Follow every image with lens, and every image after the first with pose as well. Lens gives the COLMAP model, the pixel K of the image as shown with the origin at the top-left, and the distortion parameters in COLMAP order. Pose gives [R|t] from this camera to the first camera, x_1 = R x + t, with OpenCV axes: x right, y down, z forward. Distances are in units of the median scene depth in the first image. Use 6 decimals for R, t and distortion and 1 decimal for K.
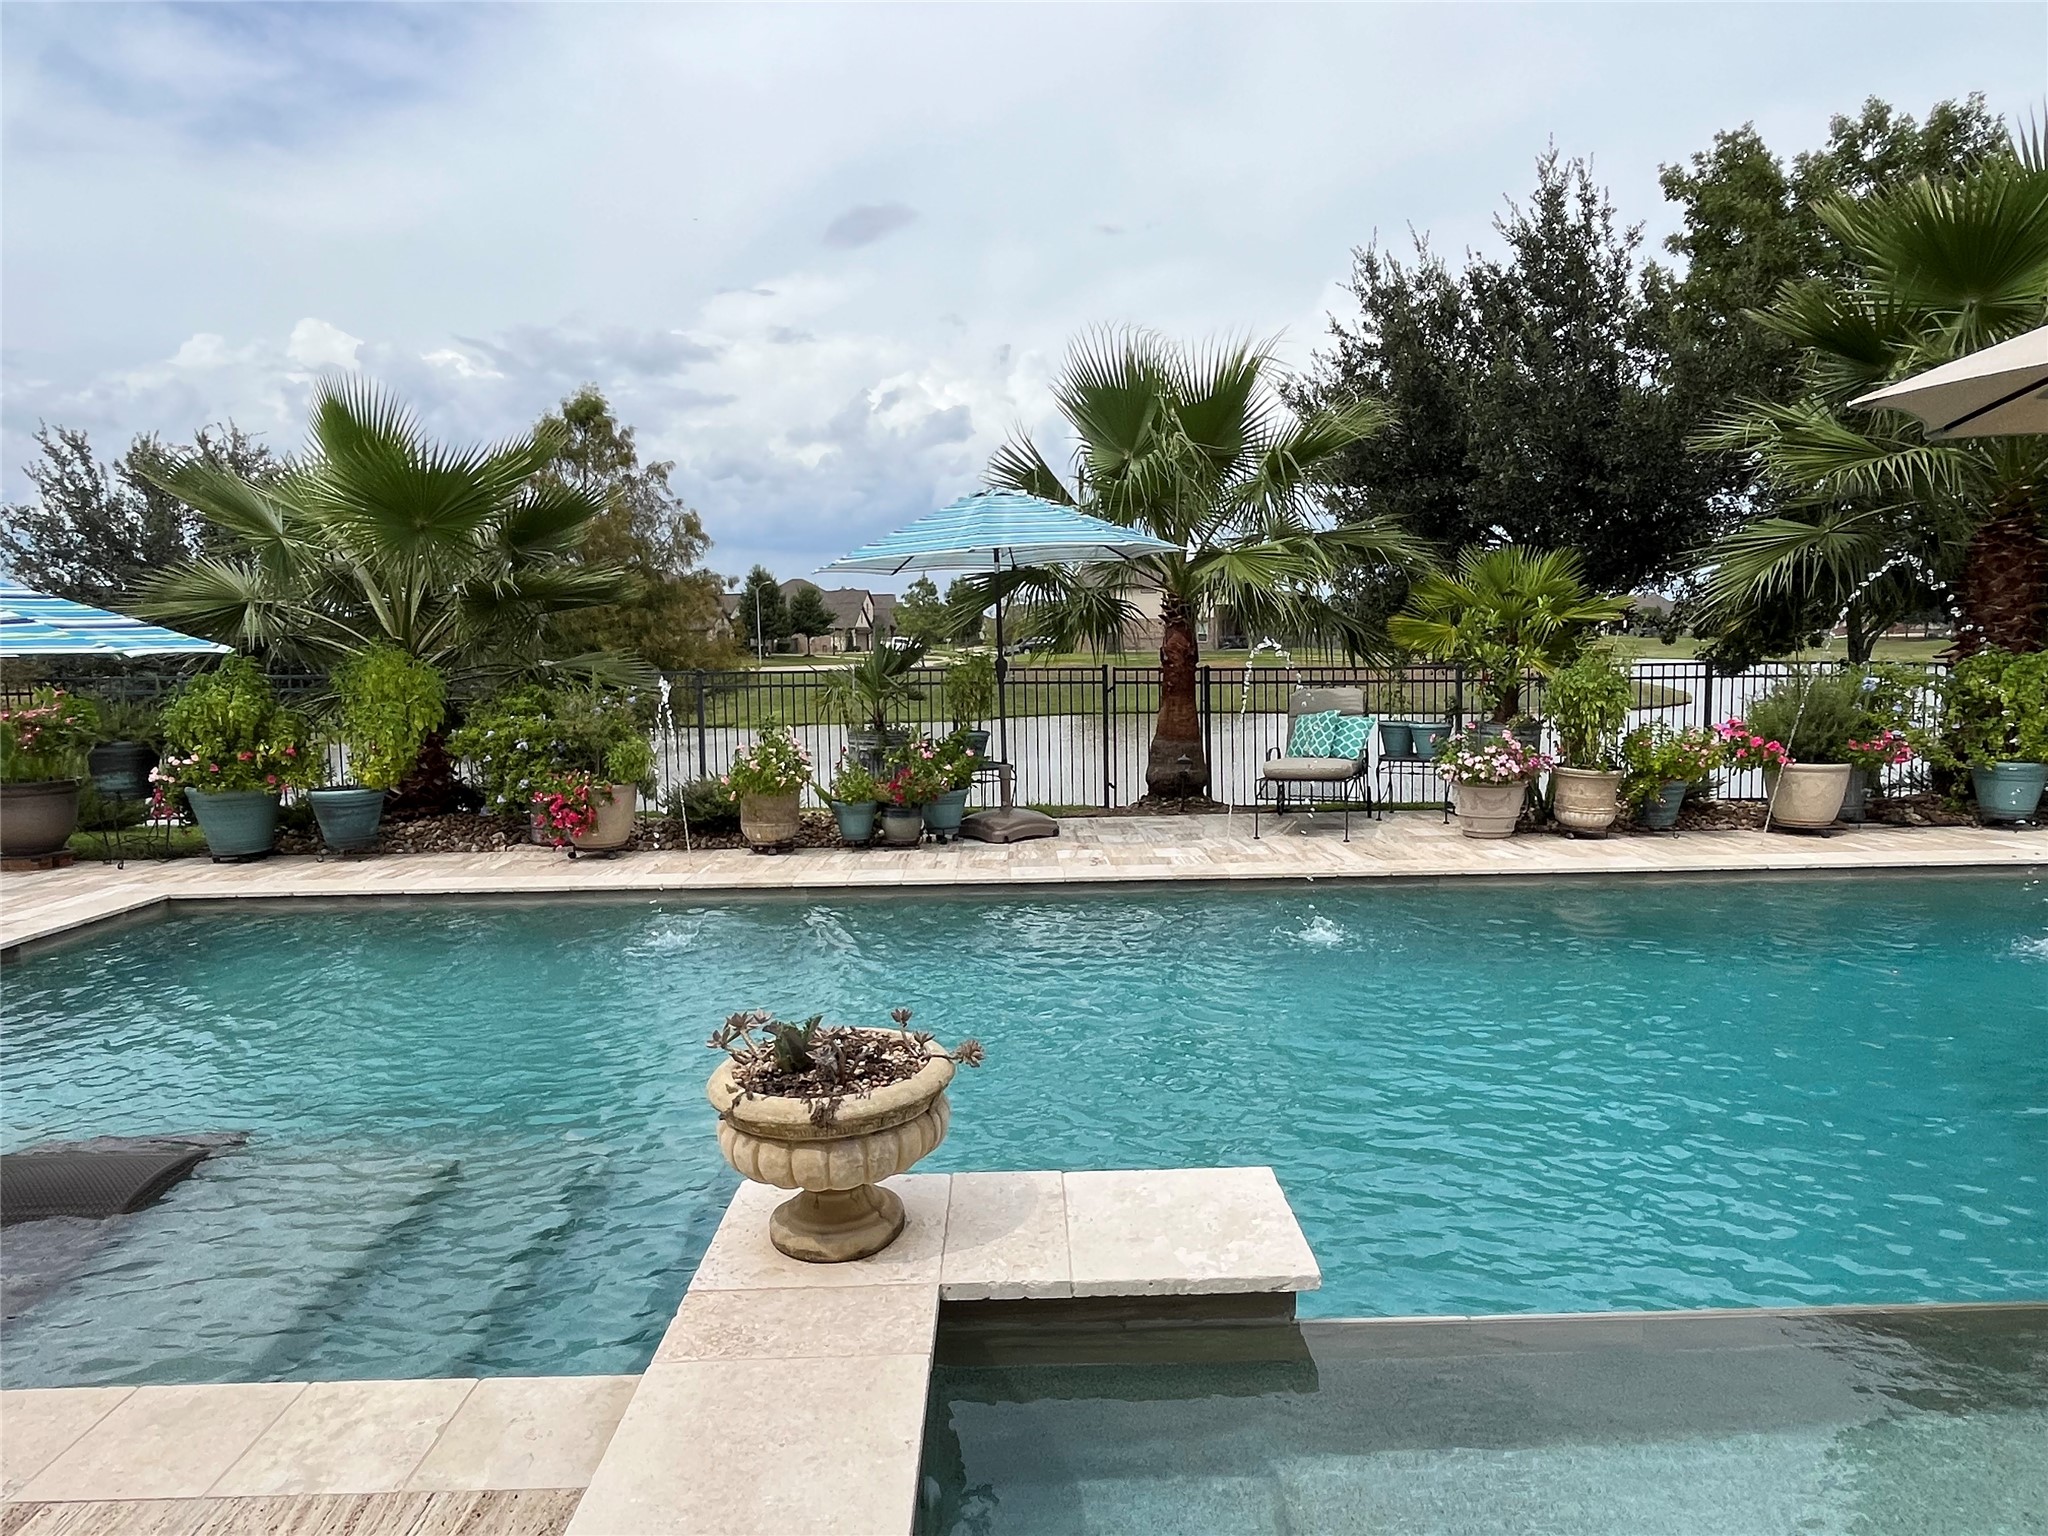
lens RADIAL K [[1215.2, 0, 1027.5], [0, 1215.2, 825.2], [0, 0, 1]] dist [0.020765, -0.028895]
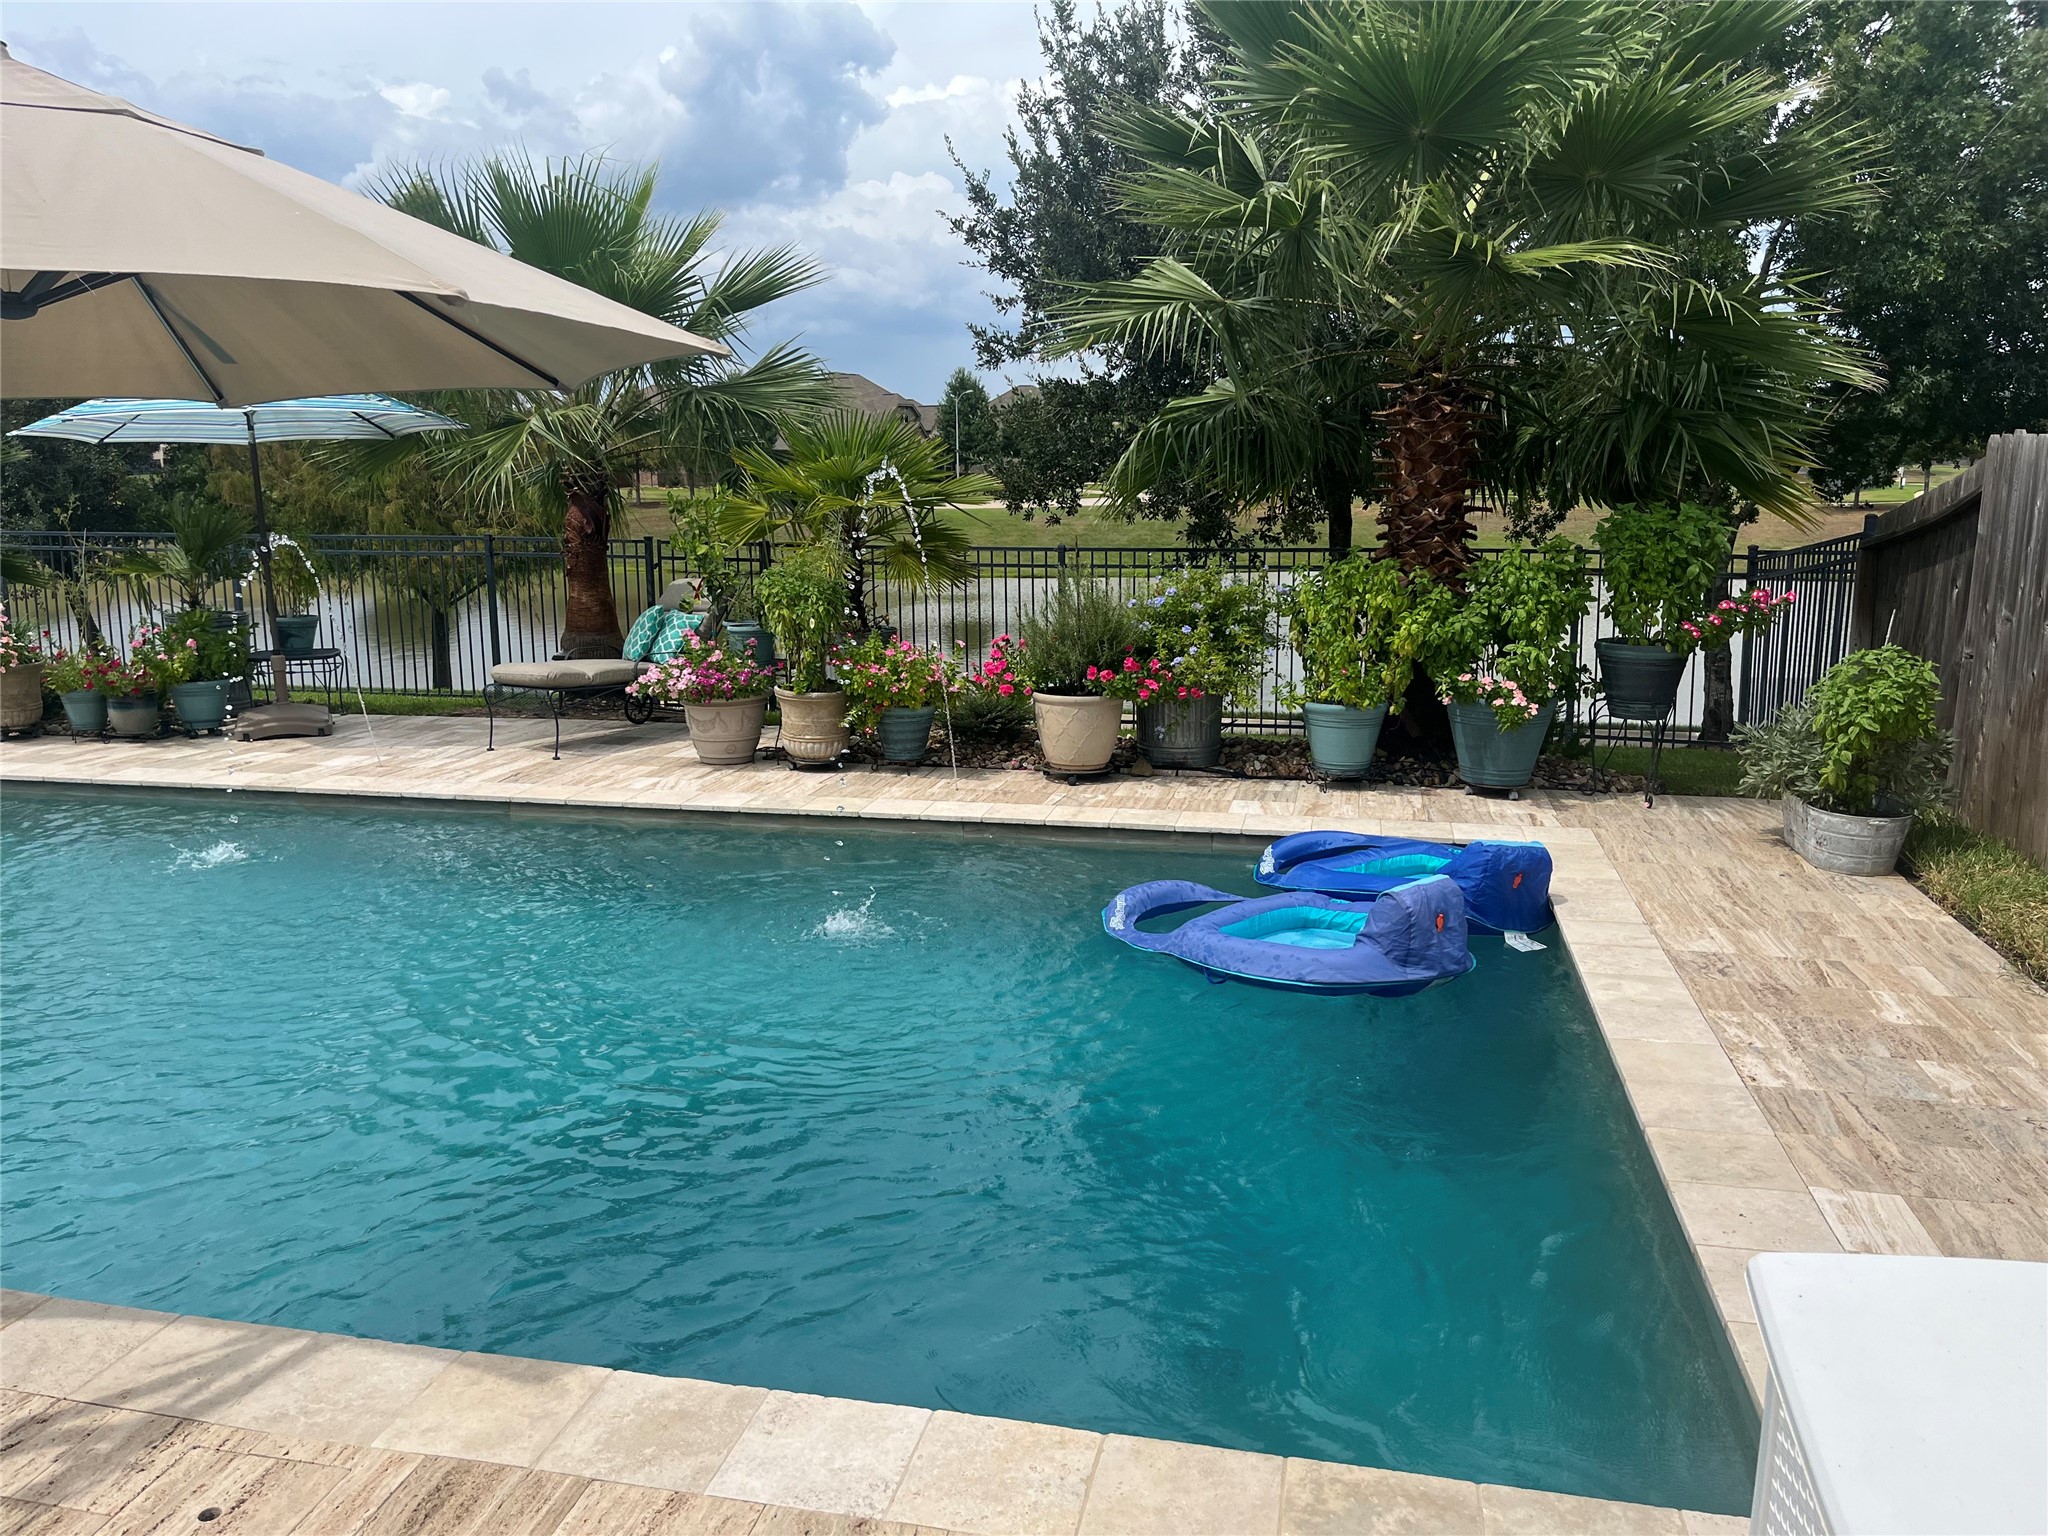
lens RADIAL K [[1555.9, 0, 1044.7], [0, 1555.9, 801.9], [0, 0, 1]] dist [0.006861, -0.001100]
pose [[0.977626, 0.058477, -0.202059, 0.837800], [-0.045357, 0.996587, 0.068965, -0.049556], [0.205403, -0.058257, 0.976942, -0.038816]]
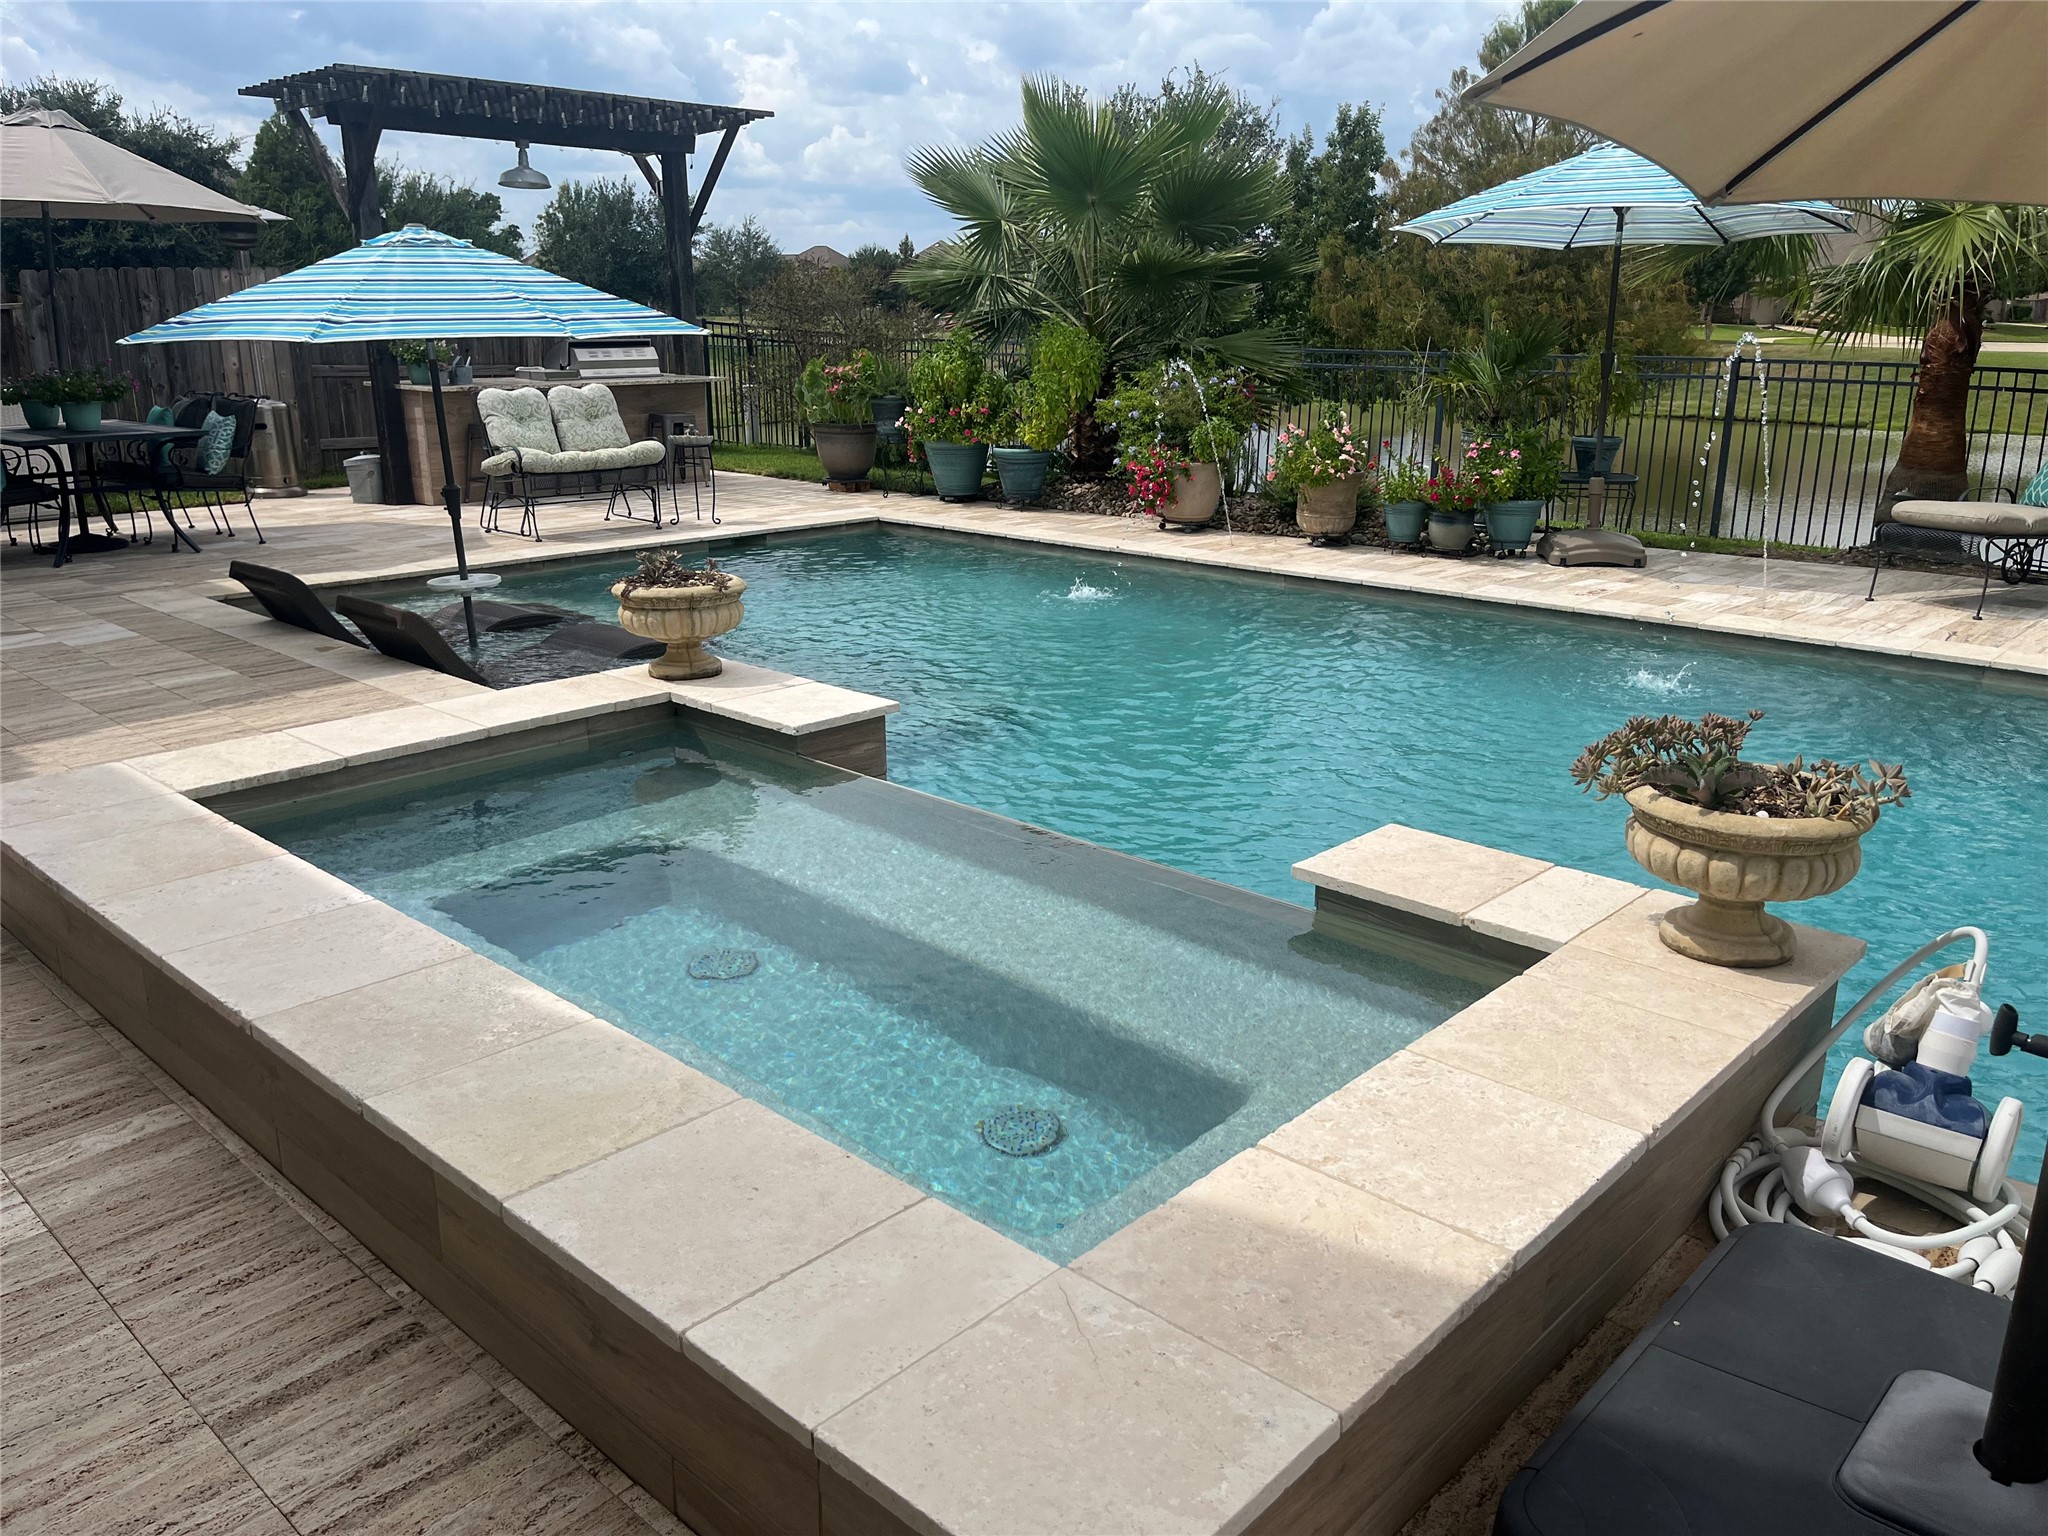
lens RADIAL K [[1555.9, 0, 1044.7], [0, 1555.9, 801.9], [0, 0, 1]] dist [0.006861, -0.001100]
pose [[0.728794, 0.223187, -0.647338, 0.490813], [-0.111309, 0.971429, 0.209611, -0.014754], [0.675625, -0.080709, 0.732814, -0.103048]]
